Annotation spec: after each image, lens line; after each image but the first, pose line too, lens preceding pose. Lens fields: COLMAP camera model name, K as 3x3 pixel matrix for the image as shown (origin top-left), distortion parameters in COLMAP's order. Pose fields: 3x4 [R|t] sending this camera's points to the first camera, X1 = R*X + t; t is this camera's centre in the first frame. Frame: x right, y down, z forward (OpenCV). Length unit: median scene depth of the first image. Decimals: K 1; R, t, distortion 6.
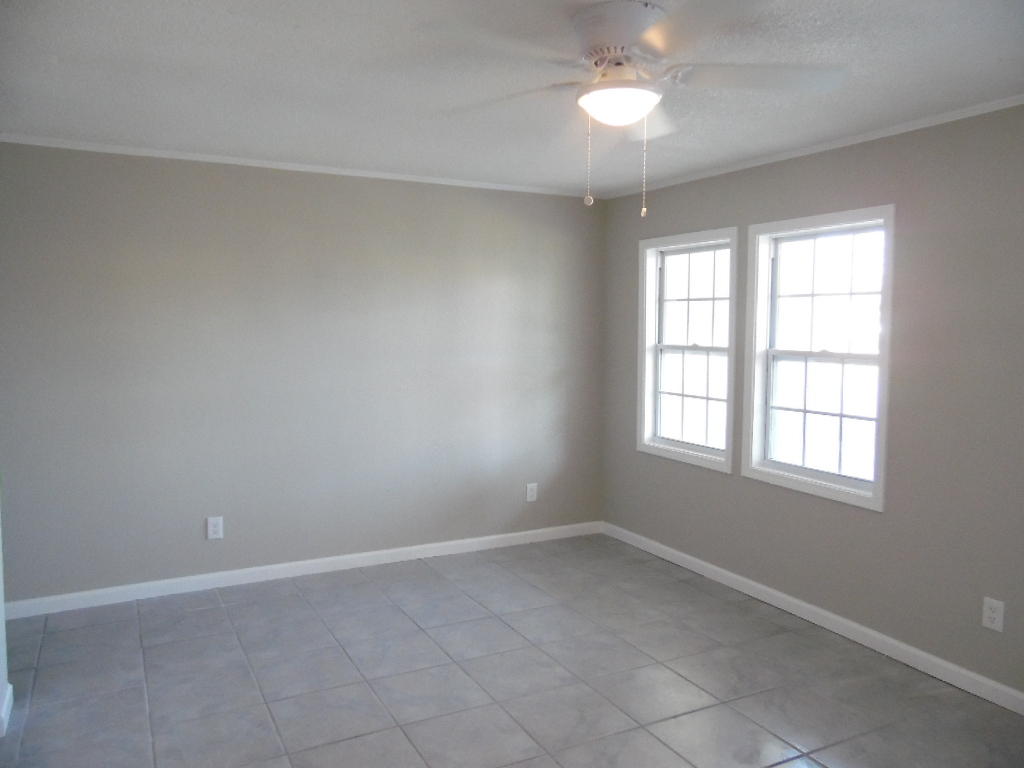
lens RADIAL K [[769.9, 0, 516.5], [0, 769.9, 382.7], [0, 0, 1]] dist [-0.039411, 0.087802]
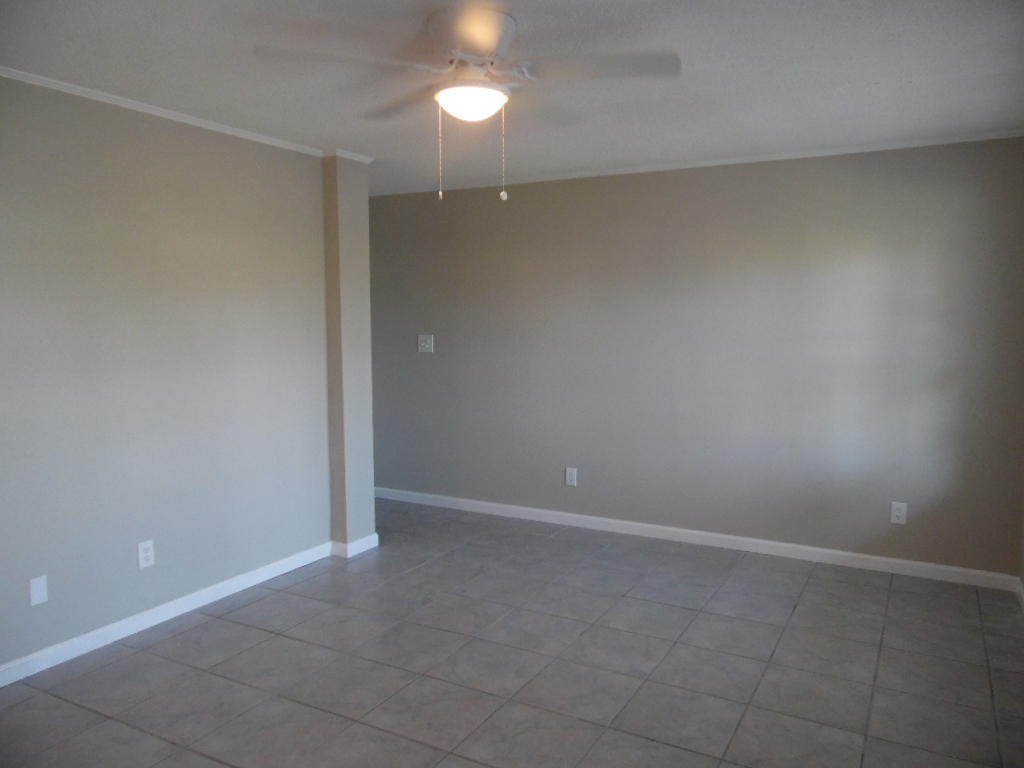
lens RADIAL K [[769.9, 0, 516.5], [0, 769.9, 382.7], [0, 0, 1]] dist [-0.039411, 0.087802]
pose [[0.550443, 0.071824, -0.831777, 0.574742], [-0.061548, 0.997073, 0.045367, -0.011330], [0.832601, 0.026222, 0.553252, 0.242161]]
